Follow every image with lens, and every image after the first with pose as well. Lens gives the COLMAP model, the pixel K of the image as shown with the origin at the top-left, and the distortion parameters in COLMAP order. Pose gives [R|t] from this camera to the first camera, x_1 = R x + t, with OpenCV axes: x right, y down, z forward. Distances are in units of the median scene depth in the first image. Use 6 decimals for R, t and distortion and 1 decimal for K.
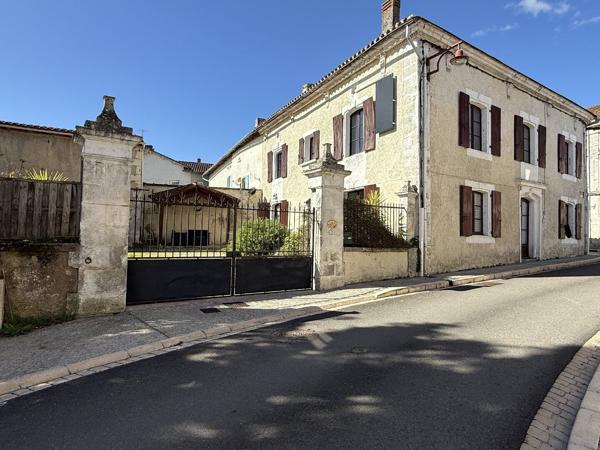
lens RADIAL K [[466.4, 0, 295.8], [0, 466.4, 225.9], [0, 0, 1]] dist [0.106786, -0.153273]
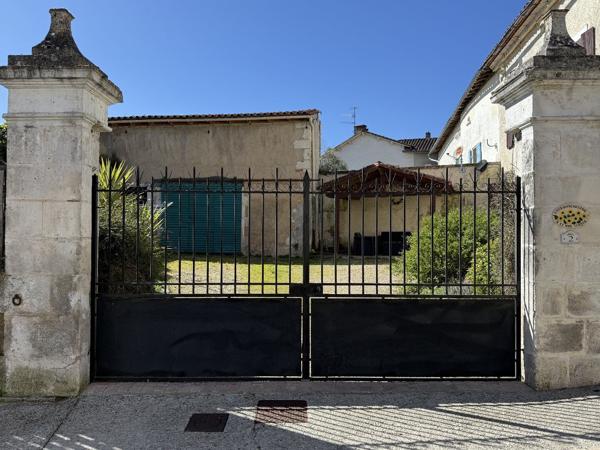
lens RADIAL K [[466.4, 0, 295.8], [0, 466.4, 225.9], [0, 0, 1]] dist [0.106786, -0.153273]
pose [[0.798818, -0.030325, -0.600808, 0.144854], [0.033898, 0.999411, -0.005373, -0.001606], [0.600617, -0.016074, 0.799375, 0.614552]]
